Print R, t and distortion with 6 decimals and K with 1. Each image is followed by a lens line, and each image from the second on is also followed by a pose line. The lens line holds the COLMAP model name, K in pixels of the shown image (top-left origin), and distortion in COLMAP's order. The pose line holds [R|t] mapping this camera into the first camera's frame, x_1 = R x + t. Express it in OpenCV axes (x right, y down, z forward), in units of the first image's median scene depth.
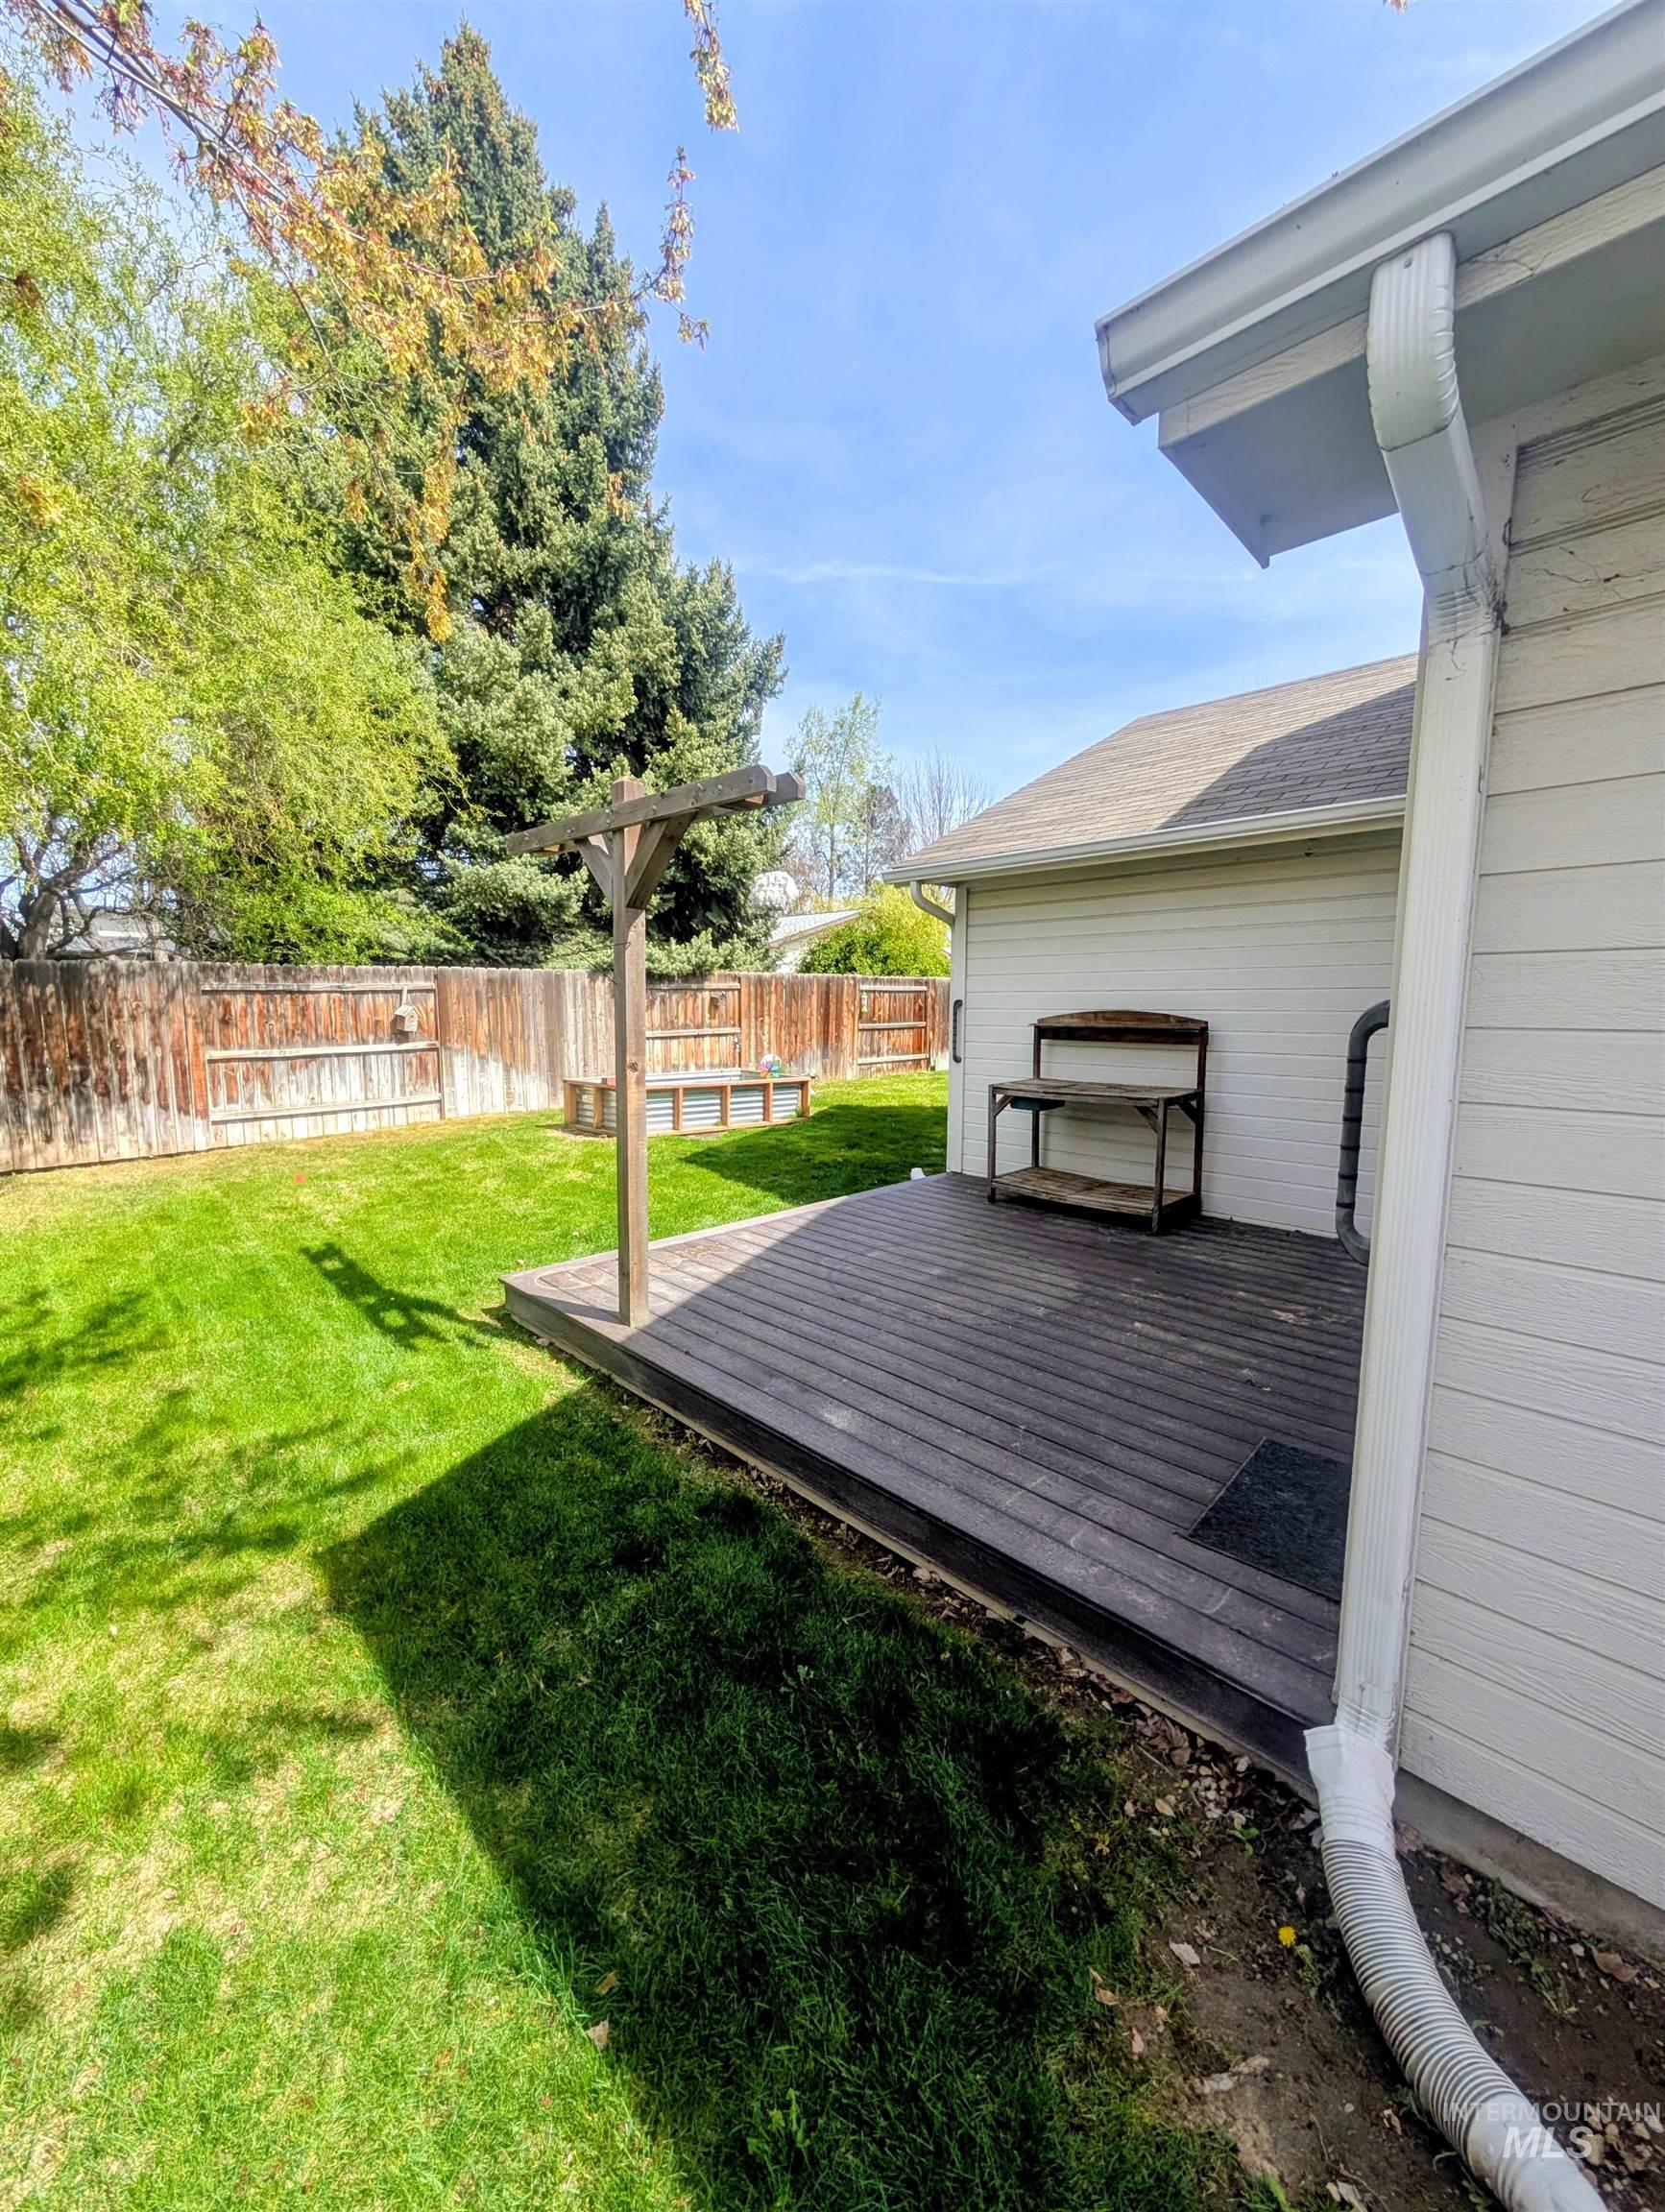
lens RADIAL K [[843.4, 0, 826.6], [0, 843.4, 1099.6], [0, 0, 1]] dist [0.001592, 0.000157]
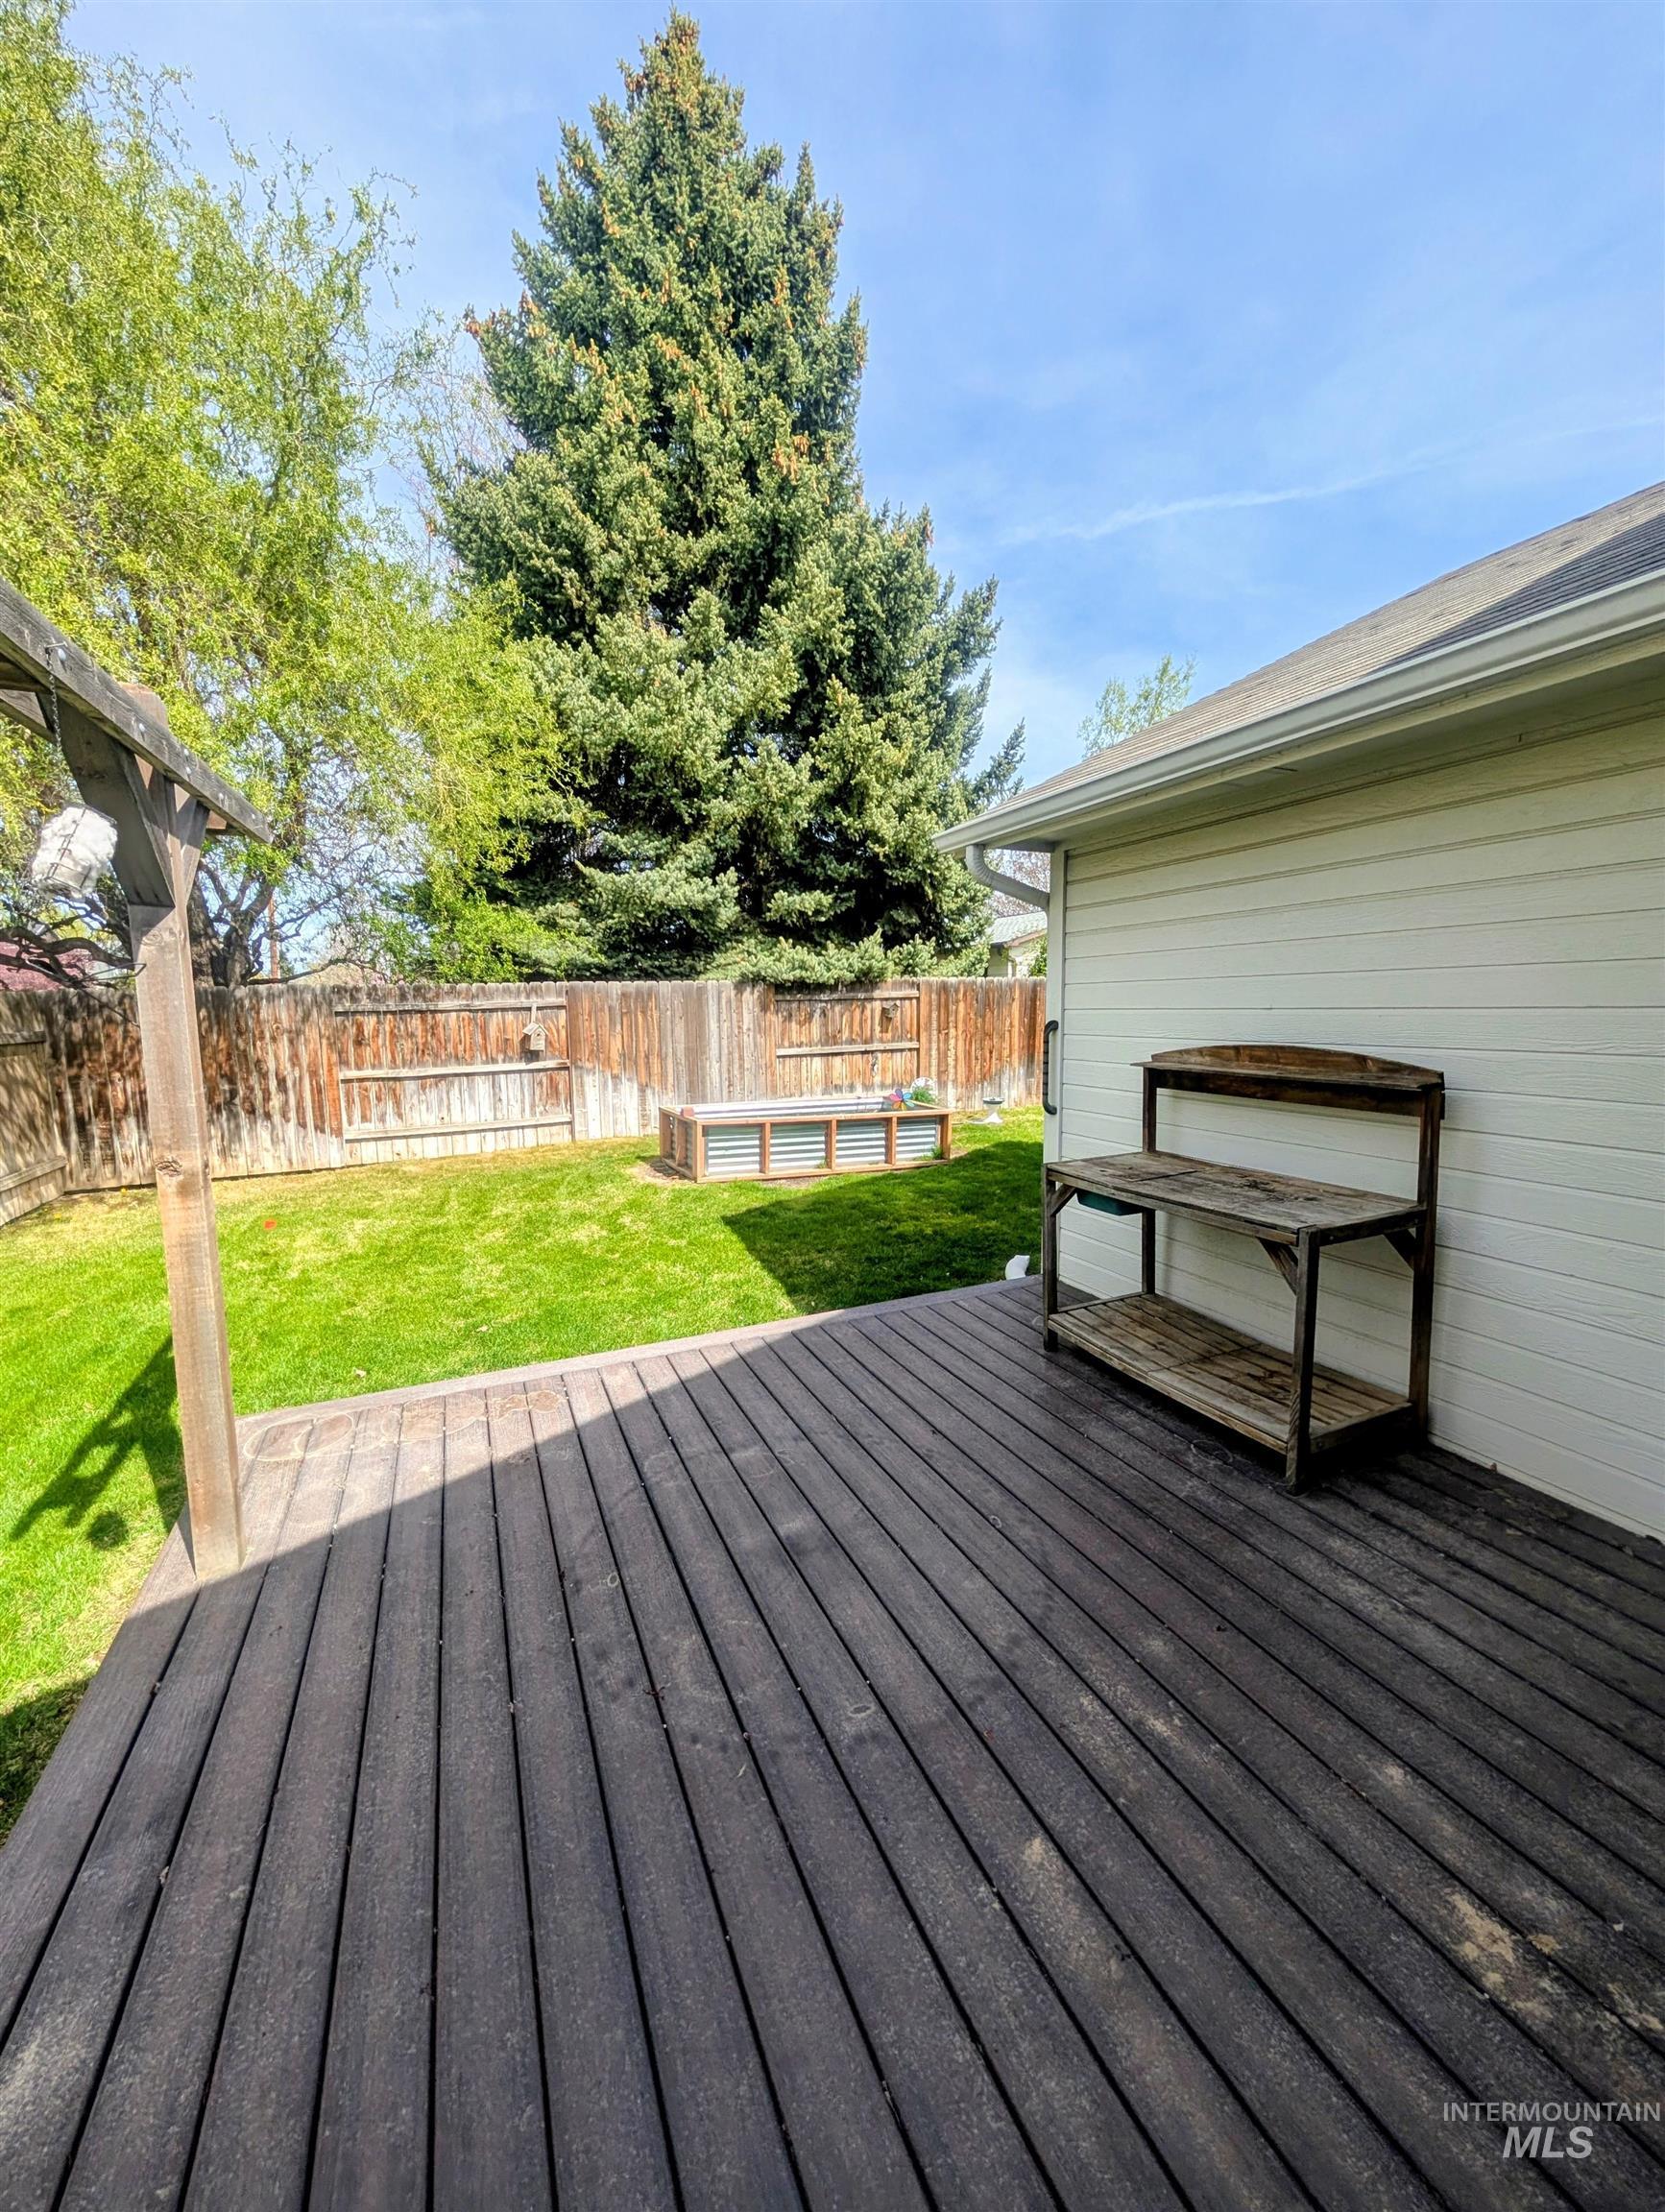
lens RADIAL K [[843.4, 0, 826.6], [0, 843.4, 1099.6], [0, 0, 1]] dist [0.001592, 0.000157]
pose [[0.936795, 0.026807, -0.348850, 0.154253], [-0.027467, 0.999618, 0.003054, -0.036955], [0.348799, 0.006720, 0.937174, 0.218244]]
